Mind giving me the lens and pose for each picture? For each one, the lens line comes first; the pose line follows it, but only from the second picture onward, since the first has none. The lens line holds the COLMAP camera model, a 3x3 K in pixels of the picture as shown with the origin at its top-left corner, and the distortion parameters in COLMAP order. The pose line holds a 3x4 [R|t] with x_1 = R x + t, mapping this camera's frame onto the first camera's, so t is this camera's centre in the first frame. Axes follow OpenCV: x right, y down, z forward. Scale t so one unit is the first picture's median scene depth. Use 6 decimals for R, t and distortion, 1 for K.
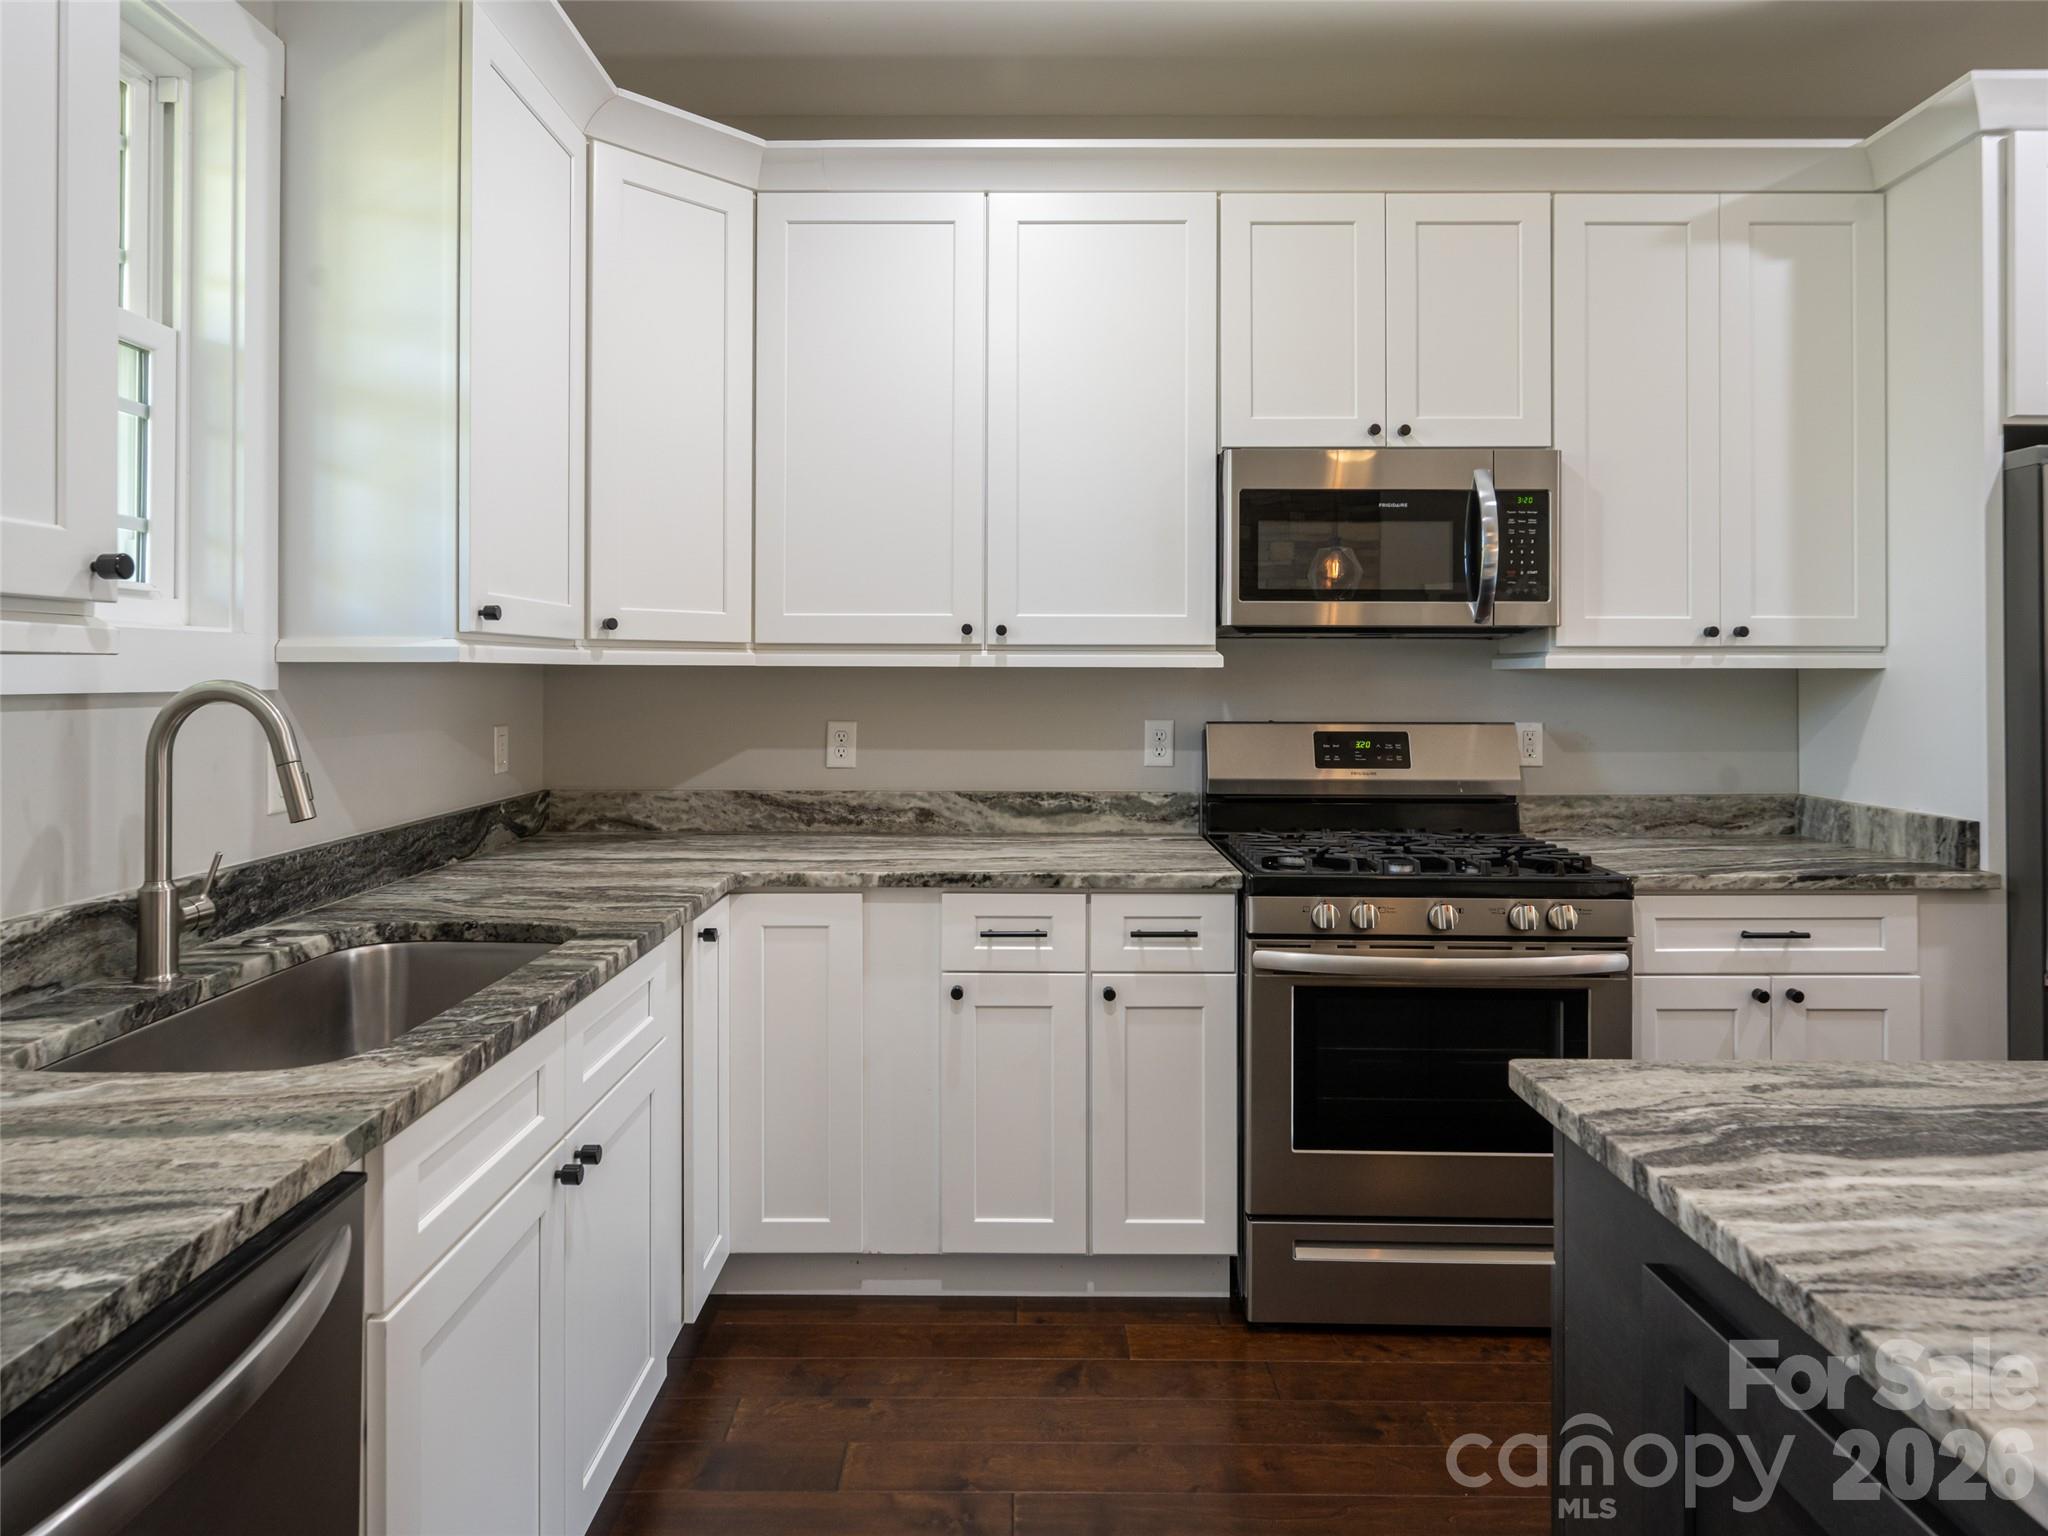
lens RADIAL K [[1207.7, 0, 992.1], [0, 1207.7, 676.1], [0, 0, 1]] dist [-0.002848, 0.000571]
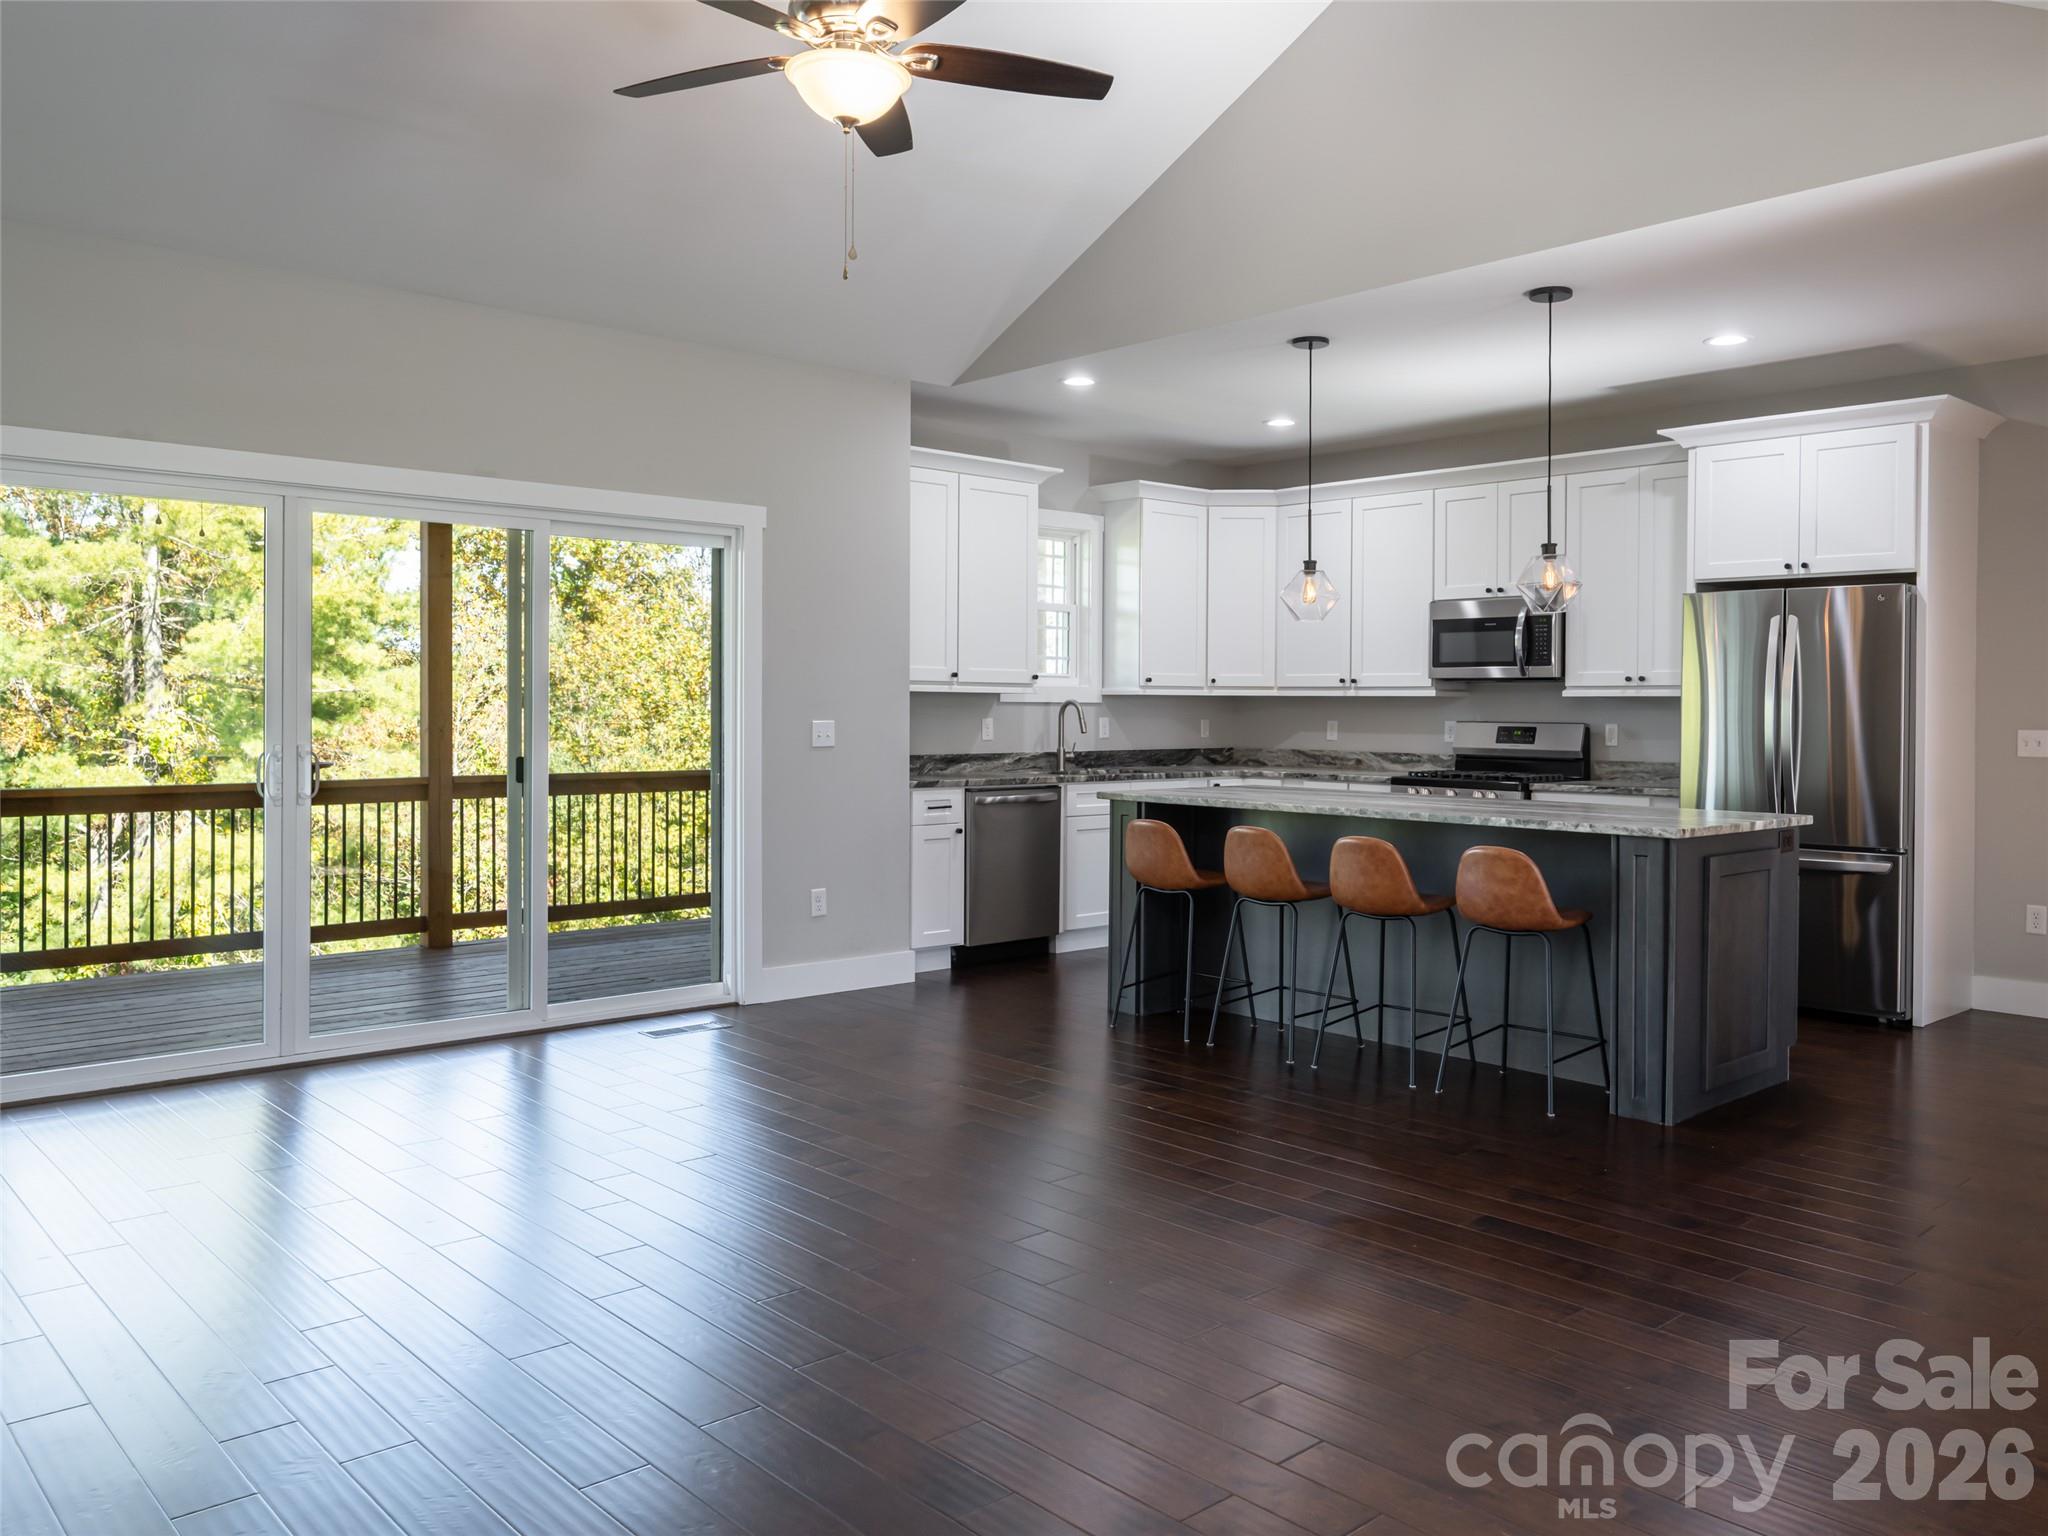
lens RADIAL K [[1662.8, 0, 1070.5], [0, 1662.8, 720.7], [0, 0, 1]] dist [0.038476, -0.003011]
pose [[0.685376, 0.009816, -0.728123, 2.042731], [-0.005522, 0.999950, 0.008283, 0.017242], [0.728169, -0.001657, 0.685396, -1.693710]]
